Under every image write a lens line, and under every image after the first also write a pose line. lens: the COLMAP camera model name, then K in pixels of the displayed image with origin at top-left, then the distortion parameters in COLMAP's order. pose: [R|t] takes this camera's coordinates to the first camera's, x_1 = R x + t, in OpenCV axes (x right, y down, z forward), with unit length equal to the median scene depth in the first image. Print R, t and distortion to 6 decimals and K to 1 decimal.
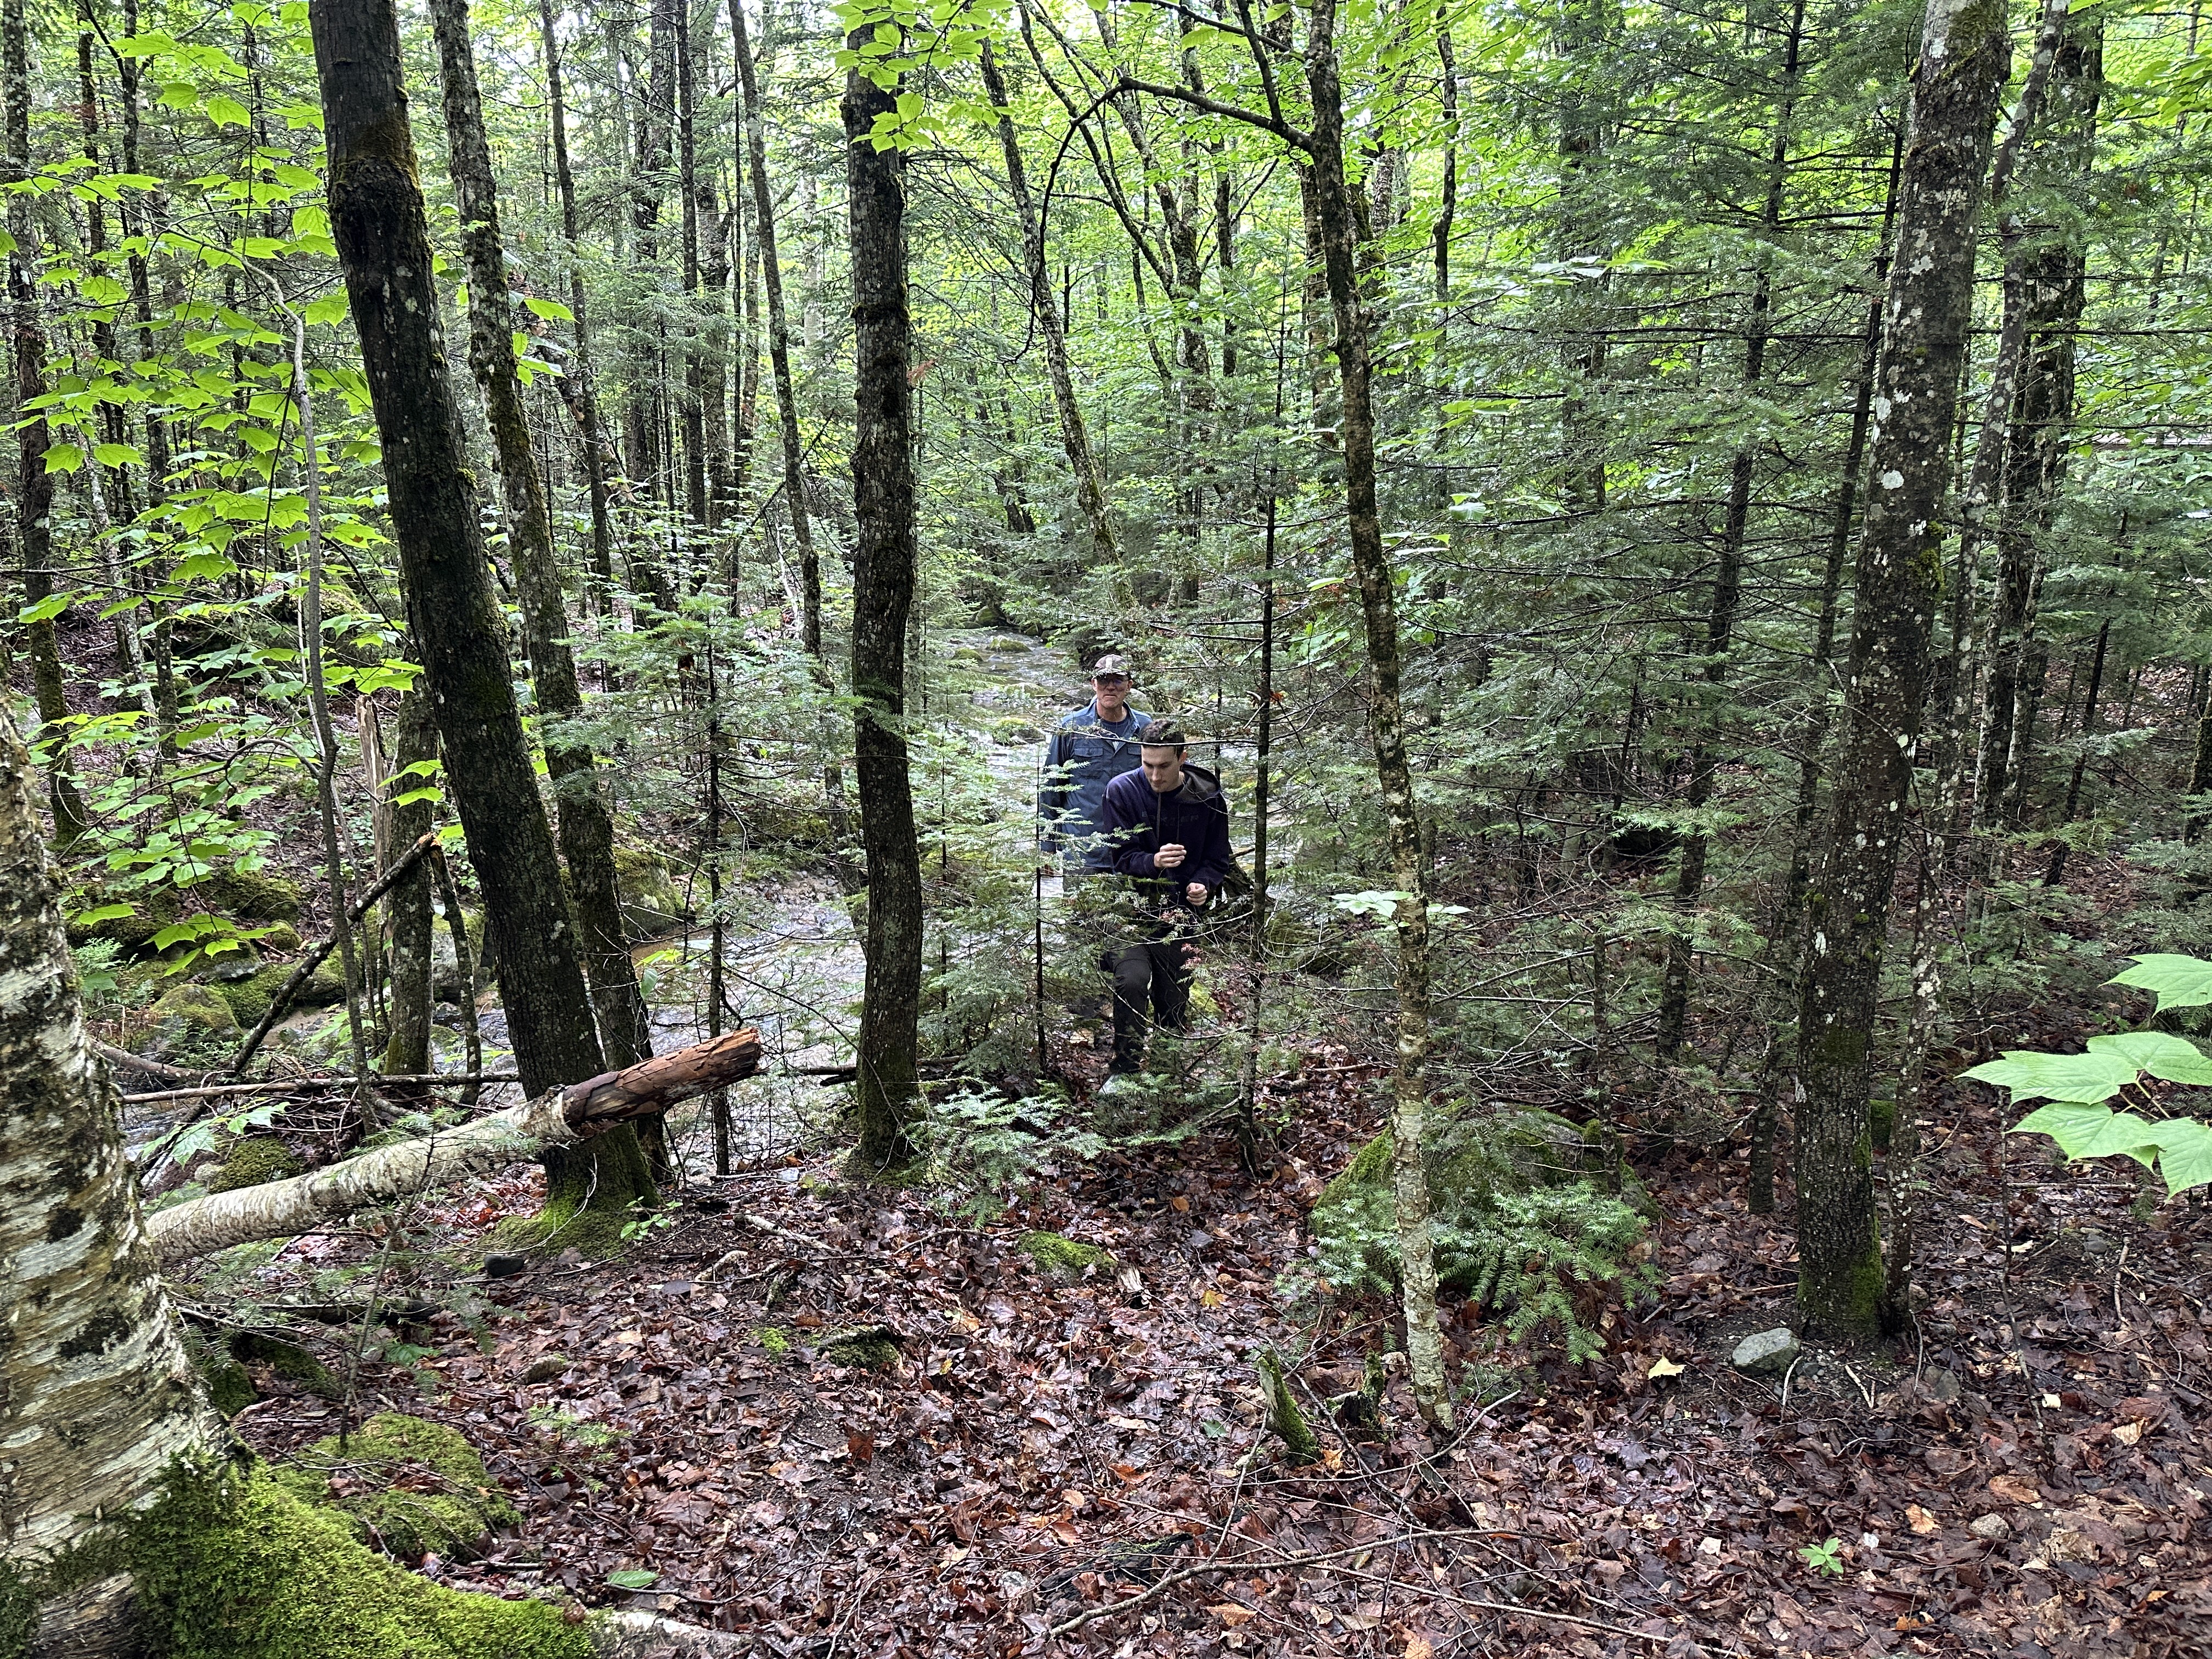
lens RADIAL K [[1547.5, 0, 996.7], [0, 1547.5, 813.9], [0, 0, 1]] dist [0.015757, -0.006950]
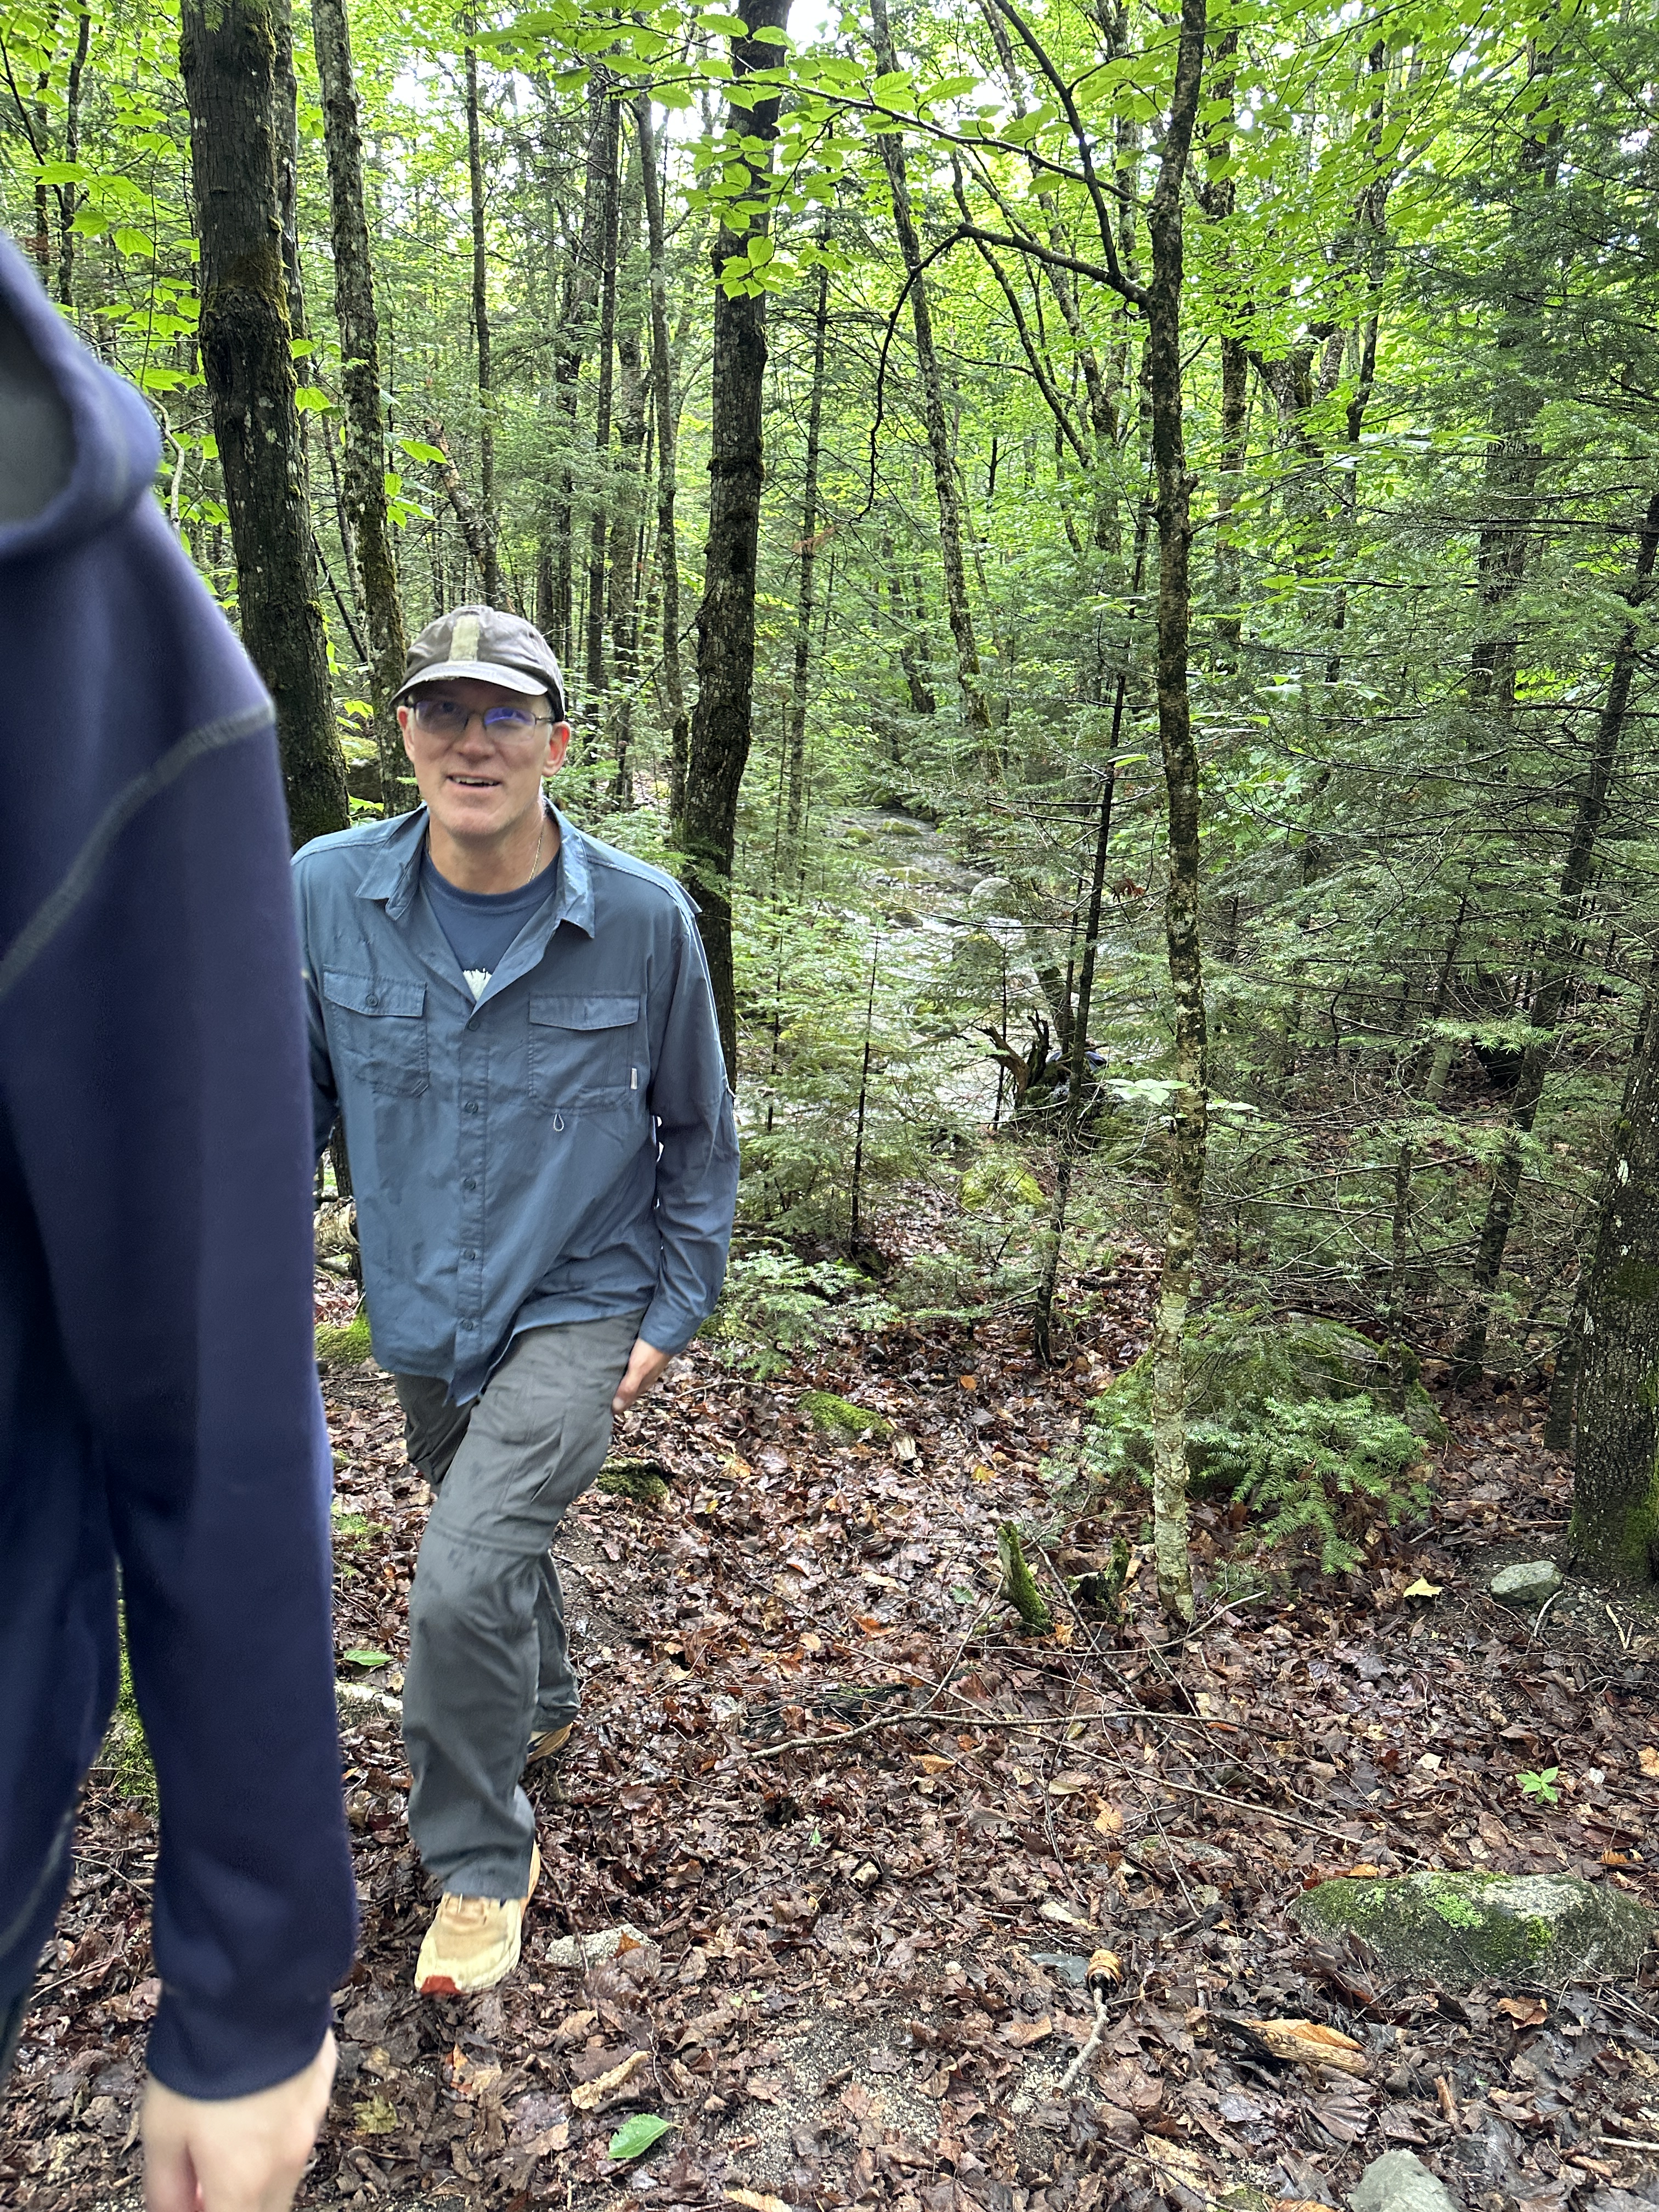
lens RADIAL K [[1551.3, 0, 829.5], [0, 1551.3, 1106.0], [0, 0, 1]] dist [0.037277, -0.042574]
pose [[0.991377, 0.084766, -0.099932, 0.134201], [-0.079276, 0.995182, 0.057695, 0.025015], [0.104341, -0.049275, 0.993320, -0.009894]]
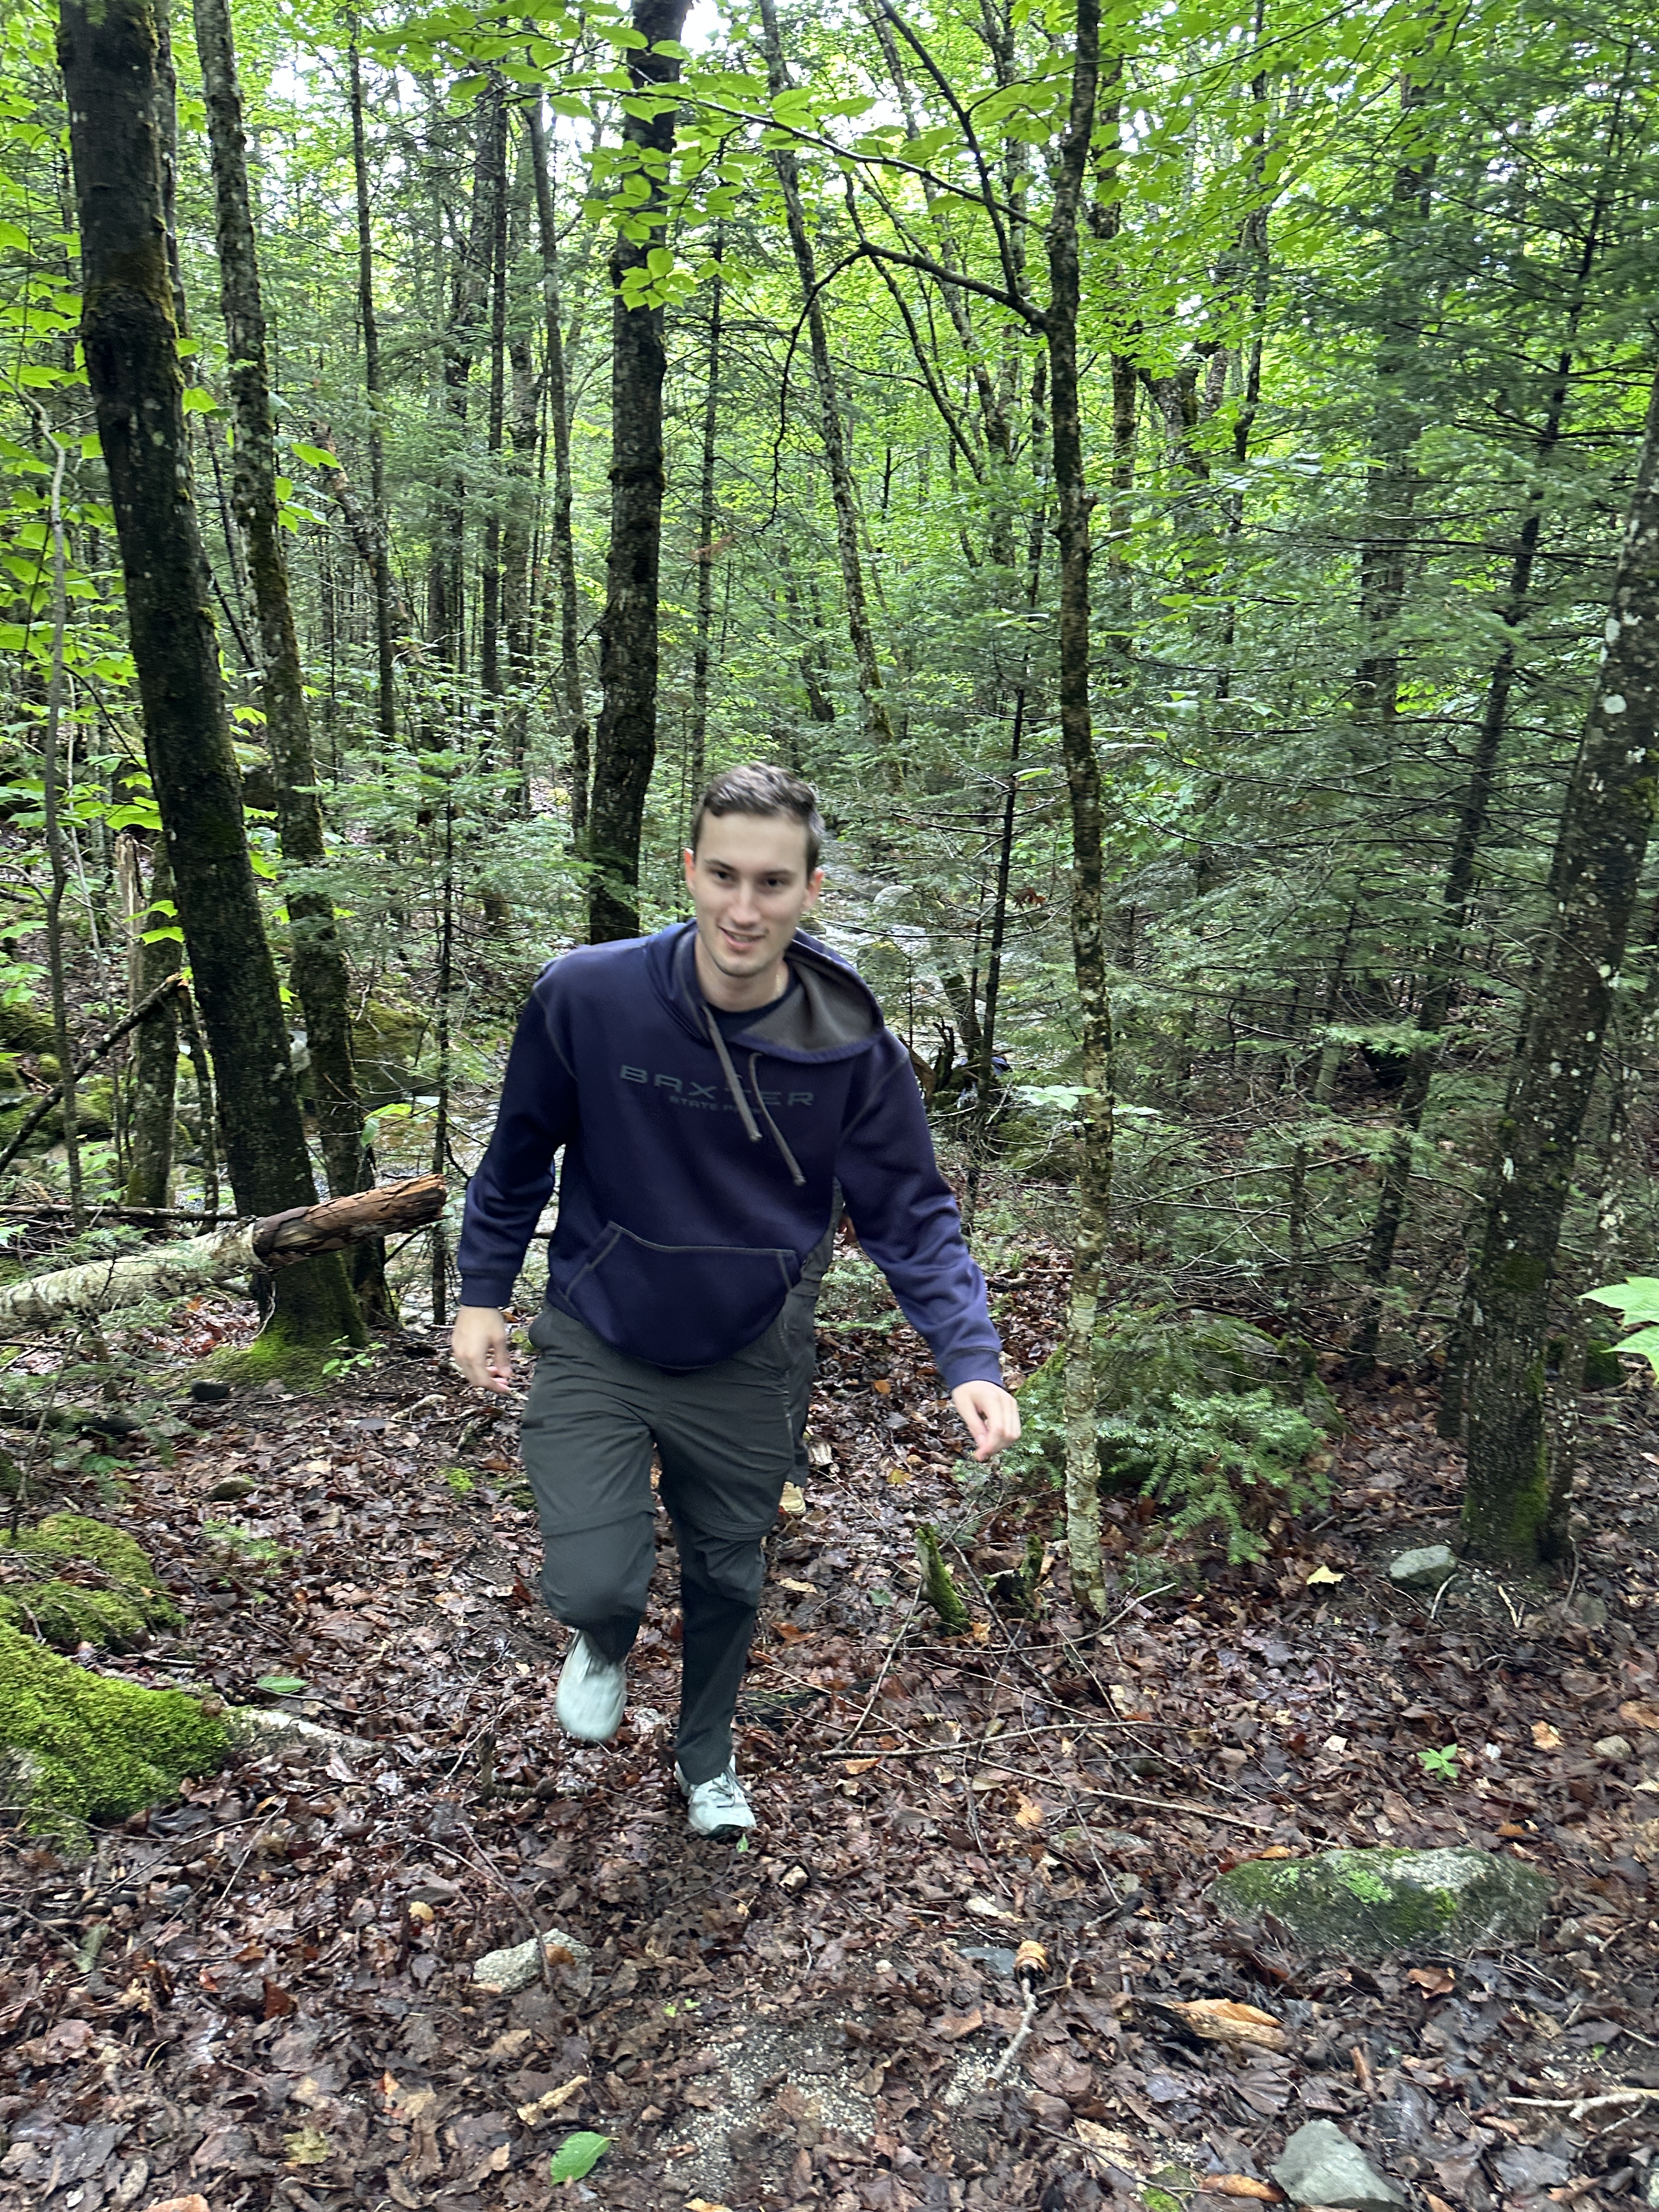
lens RADIAL K [[1562.6, 0, 829.5], [0, 1562.6, 1106.0], [0, 0, 1]] dist [0.045050, -0.048131]
pose [[0.997015, 0.070764, -0.030884, 0.120930], [-0.069173, 0.996357, 0.049873, 0.021993], [0.034300, -0.047588, 0.998278, -0.025429]]
